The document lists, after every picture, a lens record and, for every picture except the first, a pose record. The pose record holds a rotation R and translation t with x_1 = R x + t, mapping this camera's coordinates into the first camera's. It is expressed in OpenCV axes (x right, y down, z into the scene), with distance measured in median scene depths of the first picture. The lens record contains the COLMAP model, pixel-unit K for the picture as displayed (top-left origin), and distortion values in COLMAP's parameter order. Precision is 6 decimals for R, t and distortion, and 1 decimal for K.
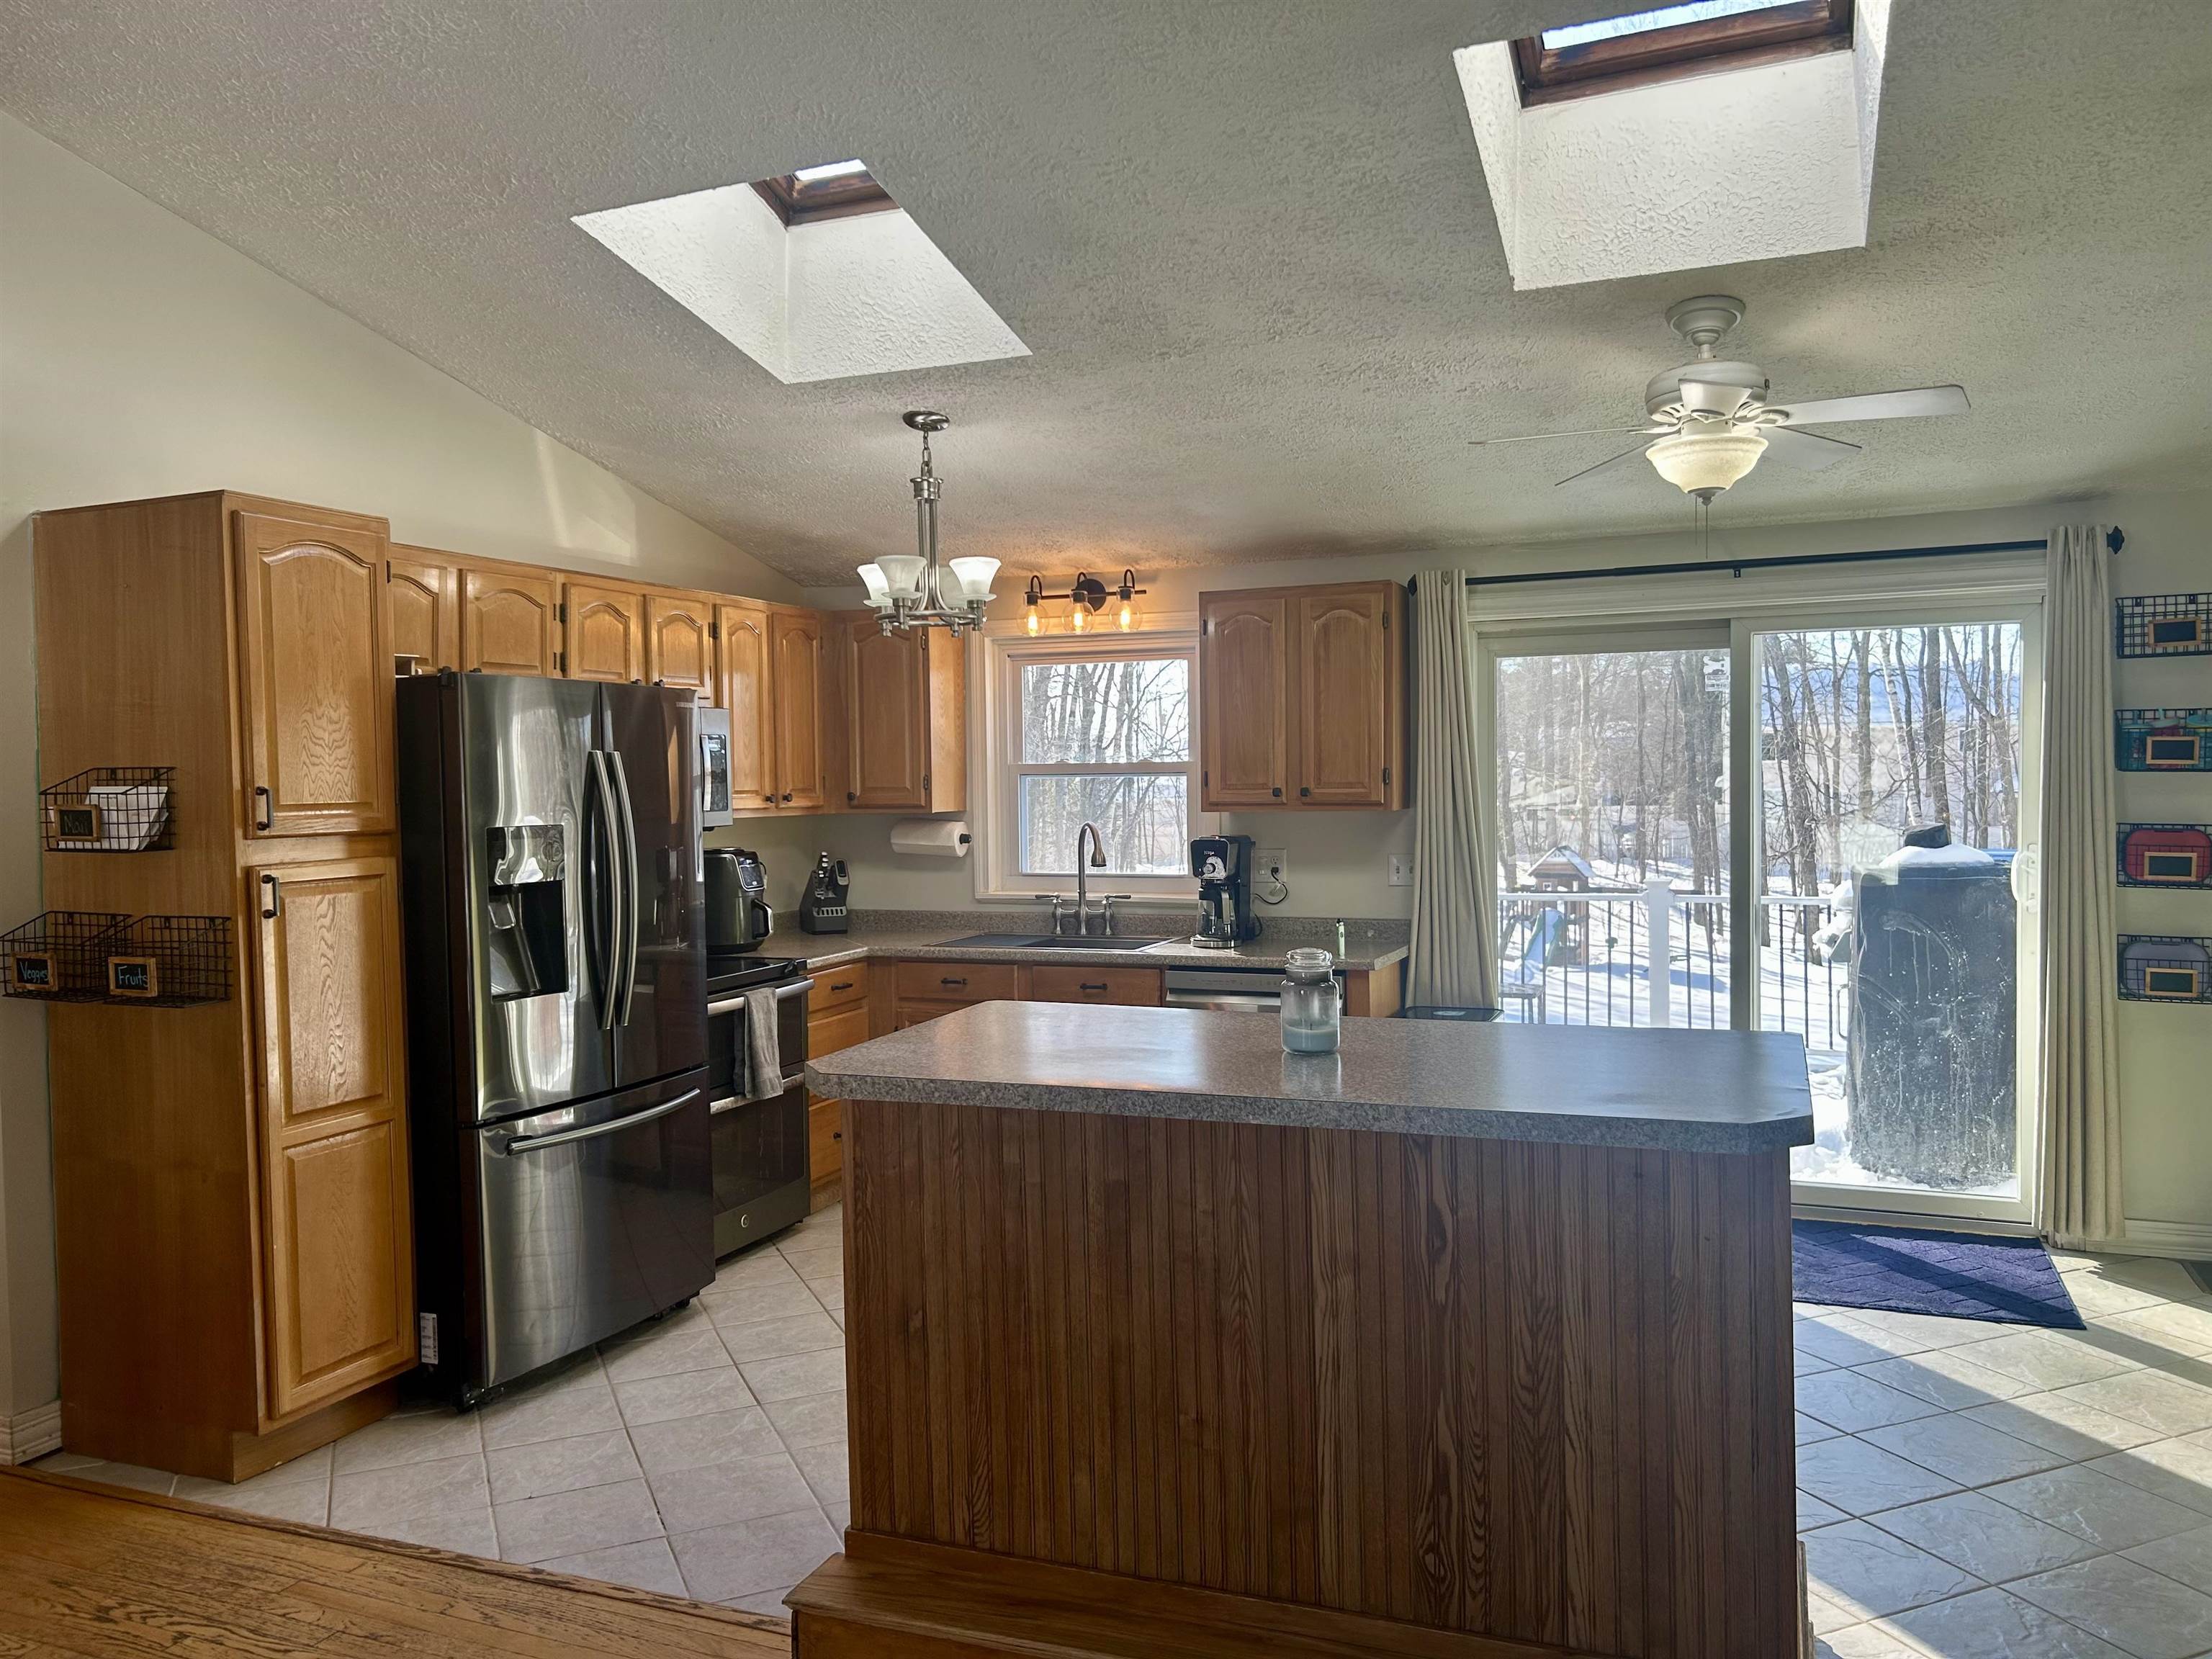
lens RADIAL K [[1659.5, 0, 1108.1], [0, 1659.5, 832.3], [0, 0, 1]] dist [0.056184, -0.061293]
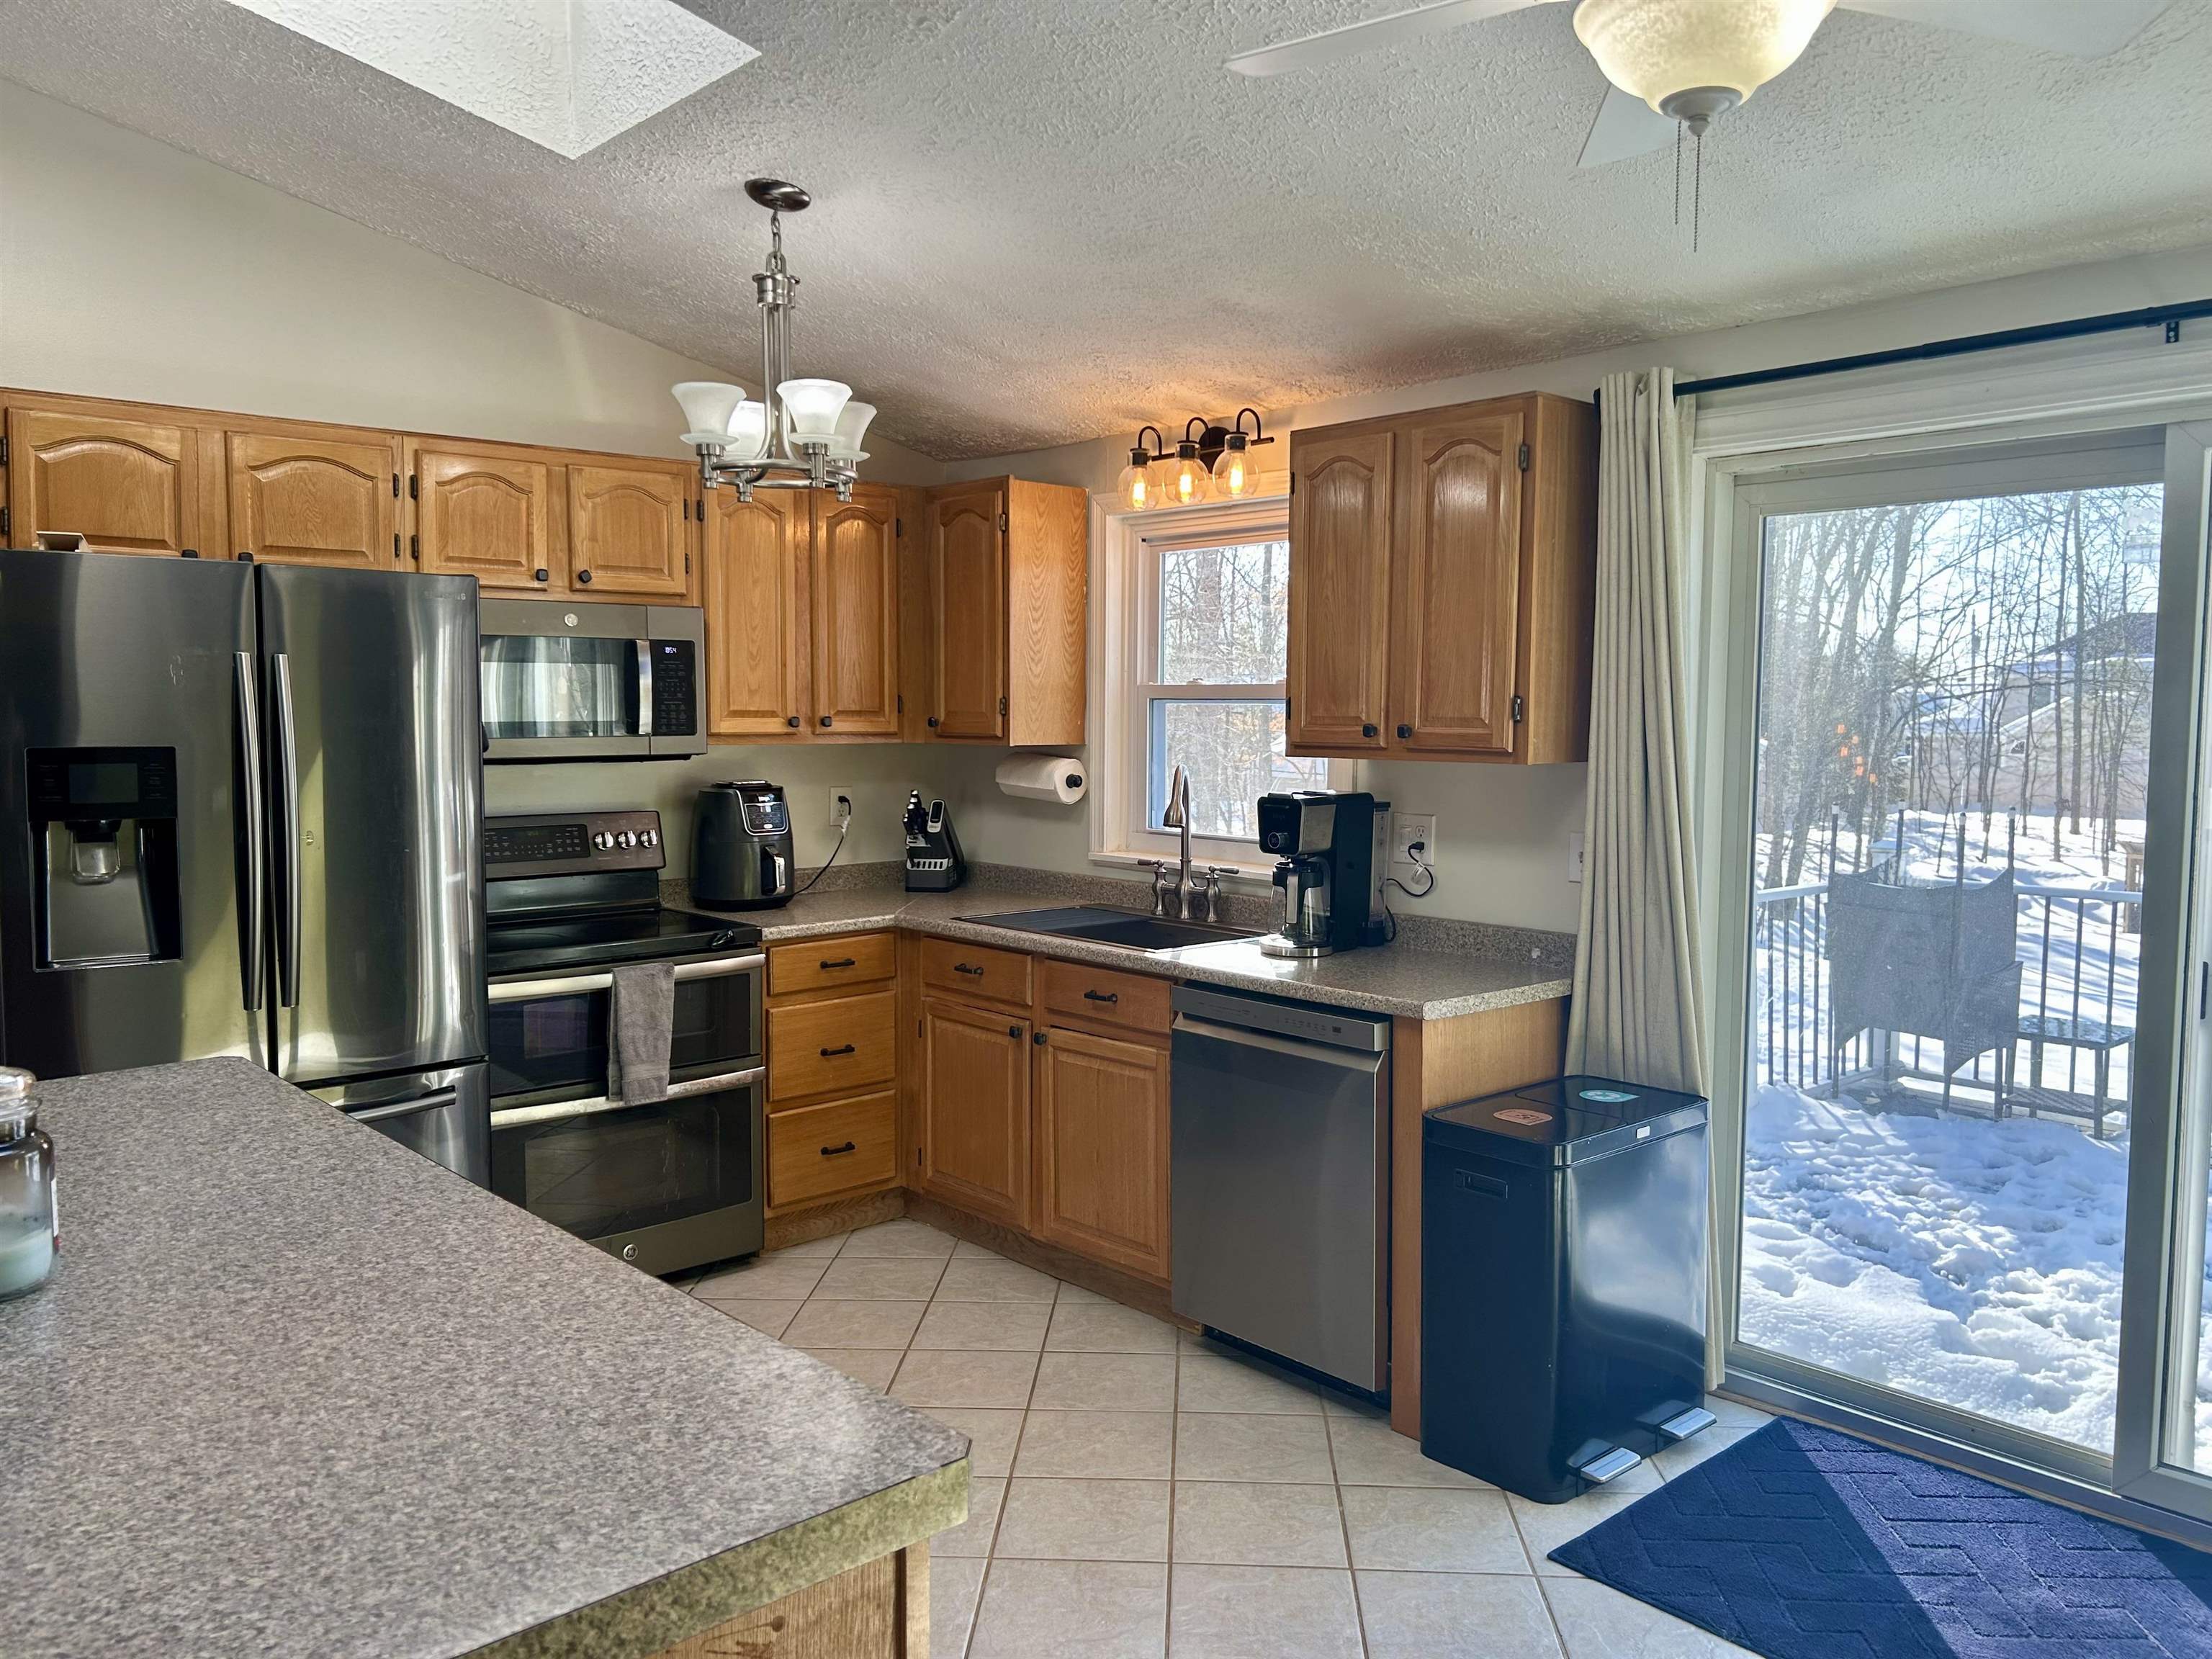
lens RADIAL K [[1659.5, 0, 1118.4], [0, 1659.5, 832.6], [0, 0, 1]] dist [0.056184, -0.061293]
pose [[0.893641, 0.054479, -0.445463, 0.361491], [-0.036109, 0.998115, 0.049629, -0.014889], [0.447327, -0.028265, 0.893924, 0.421749]]
